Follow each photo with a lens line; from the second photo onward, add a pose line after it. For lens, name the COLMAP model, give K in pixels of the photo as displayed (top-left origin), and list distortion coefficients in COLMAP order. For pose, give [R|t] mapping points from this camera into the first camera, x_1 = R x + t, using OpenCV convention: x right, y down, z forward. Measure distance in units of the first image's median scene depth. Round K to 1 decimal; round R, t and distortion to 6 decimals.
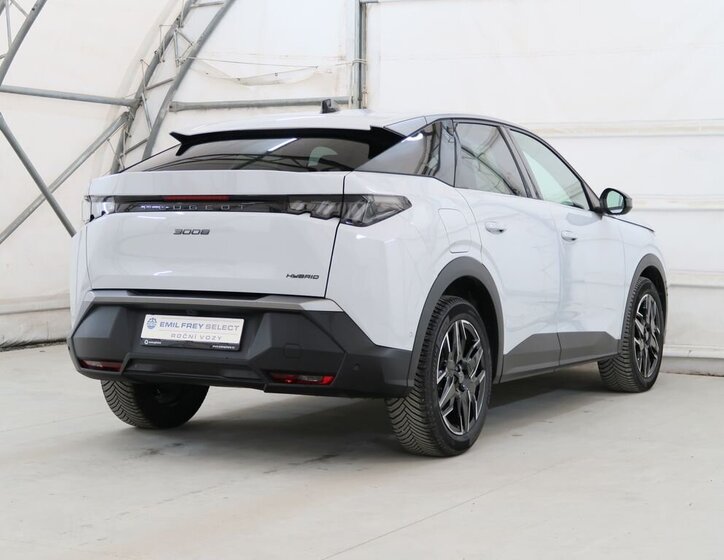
lens RADIAL K [[1390.3, 0, 364.6], [0, 1390.3, 279.3], [0, 0, 1]] dist [-0.132429, 0.000000]
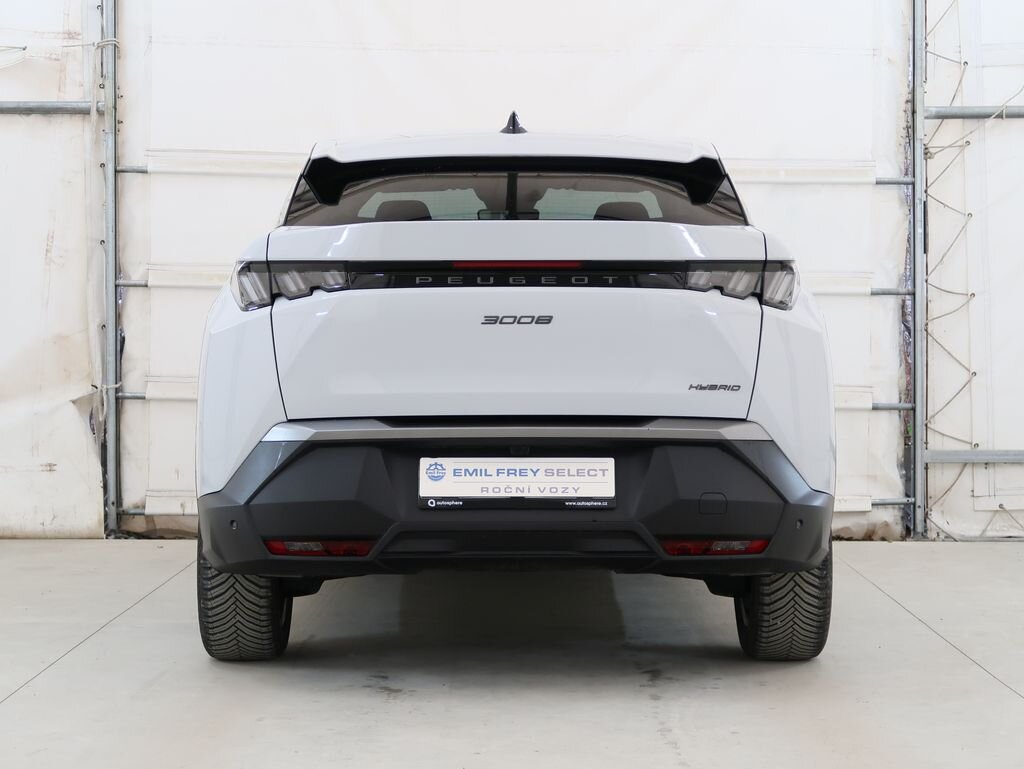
lens RADIAL K [[2397.5, 0, 506.7], [0, 2397.5, 384.0], [0, 0, 1]] dist [0.008547, 0.000000]
pose [[0.879640, -0.016048, 0.475370, -0.633516], [0.025607, 0.999579, -0.013639, 0.008628], [-0.474951, 0.024170, 0.879680, 0.065490]]
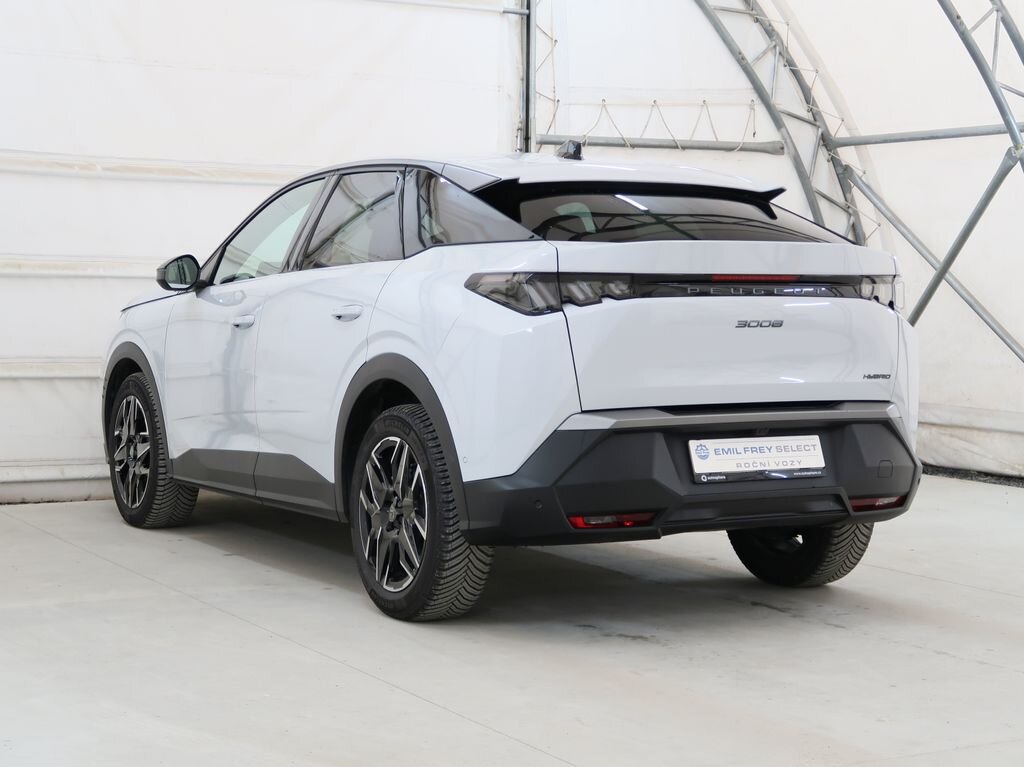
lens RADIAL K [[1921.8, 0, 516.6], [0, 1921.8, 384.9], [0, 0, 1]] dist [-0.016355, 0.000000]
pose [[0.542581, -0.044195, 0.838840, -1.058397], [0.034484, 0.998945, 0.030325, -0.037124], [-0.839295, 0.012473, 0.543532, 0.547524]]
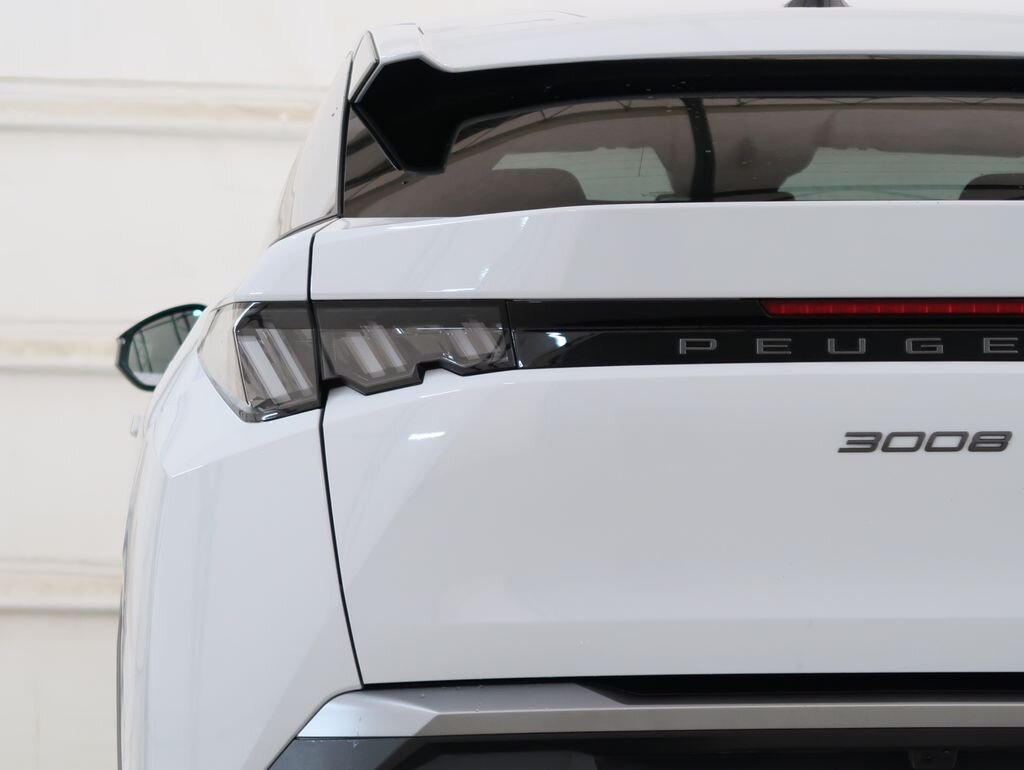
lens RADIAL K [[4219.5, 0, 509.8], [0, 4219.5, 385.4], [0, 0, 1]] dist [0.208980, 0.000000]
pose [[0.864774, -0.002421, 0.502156, -0.577758], [0.030190, 0.998430, -0.047177, -0.010178], [-0.501253, 0.055957, 0.863489, 0.367040]]
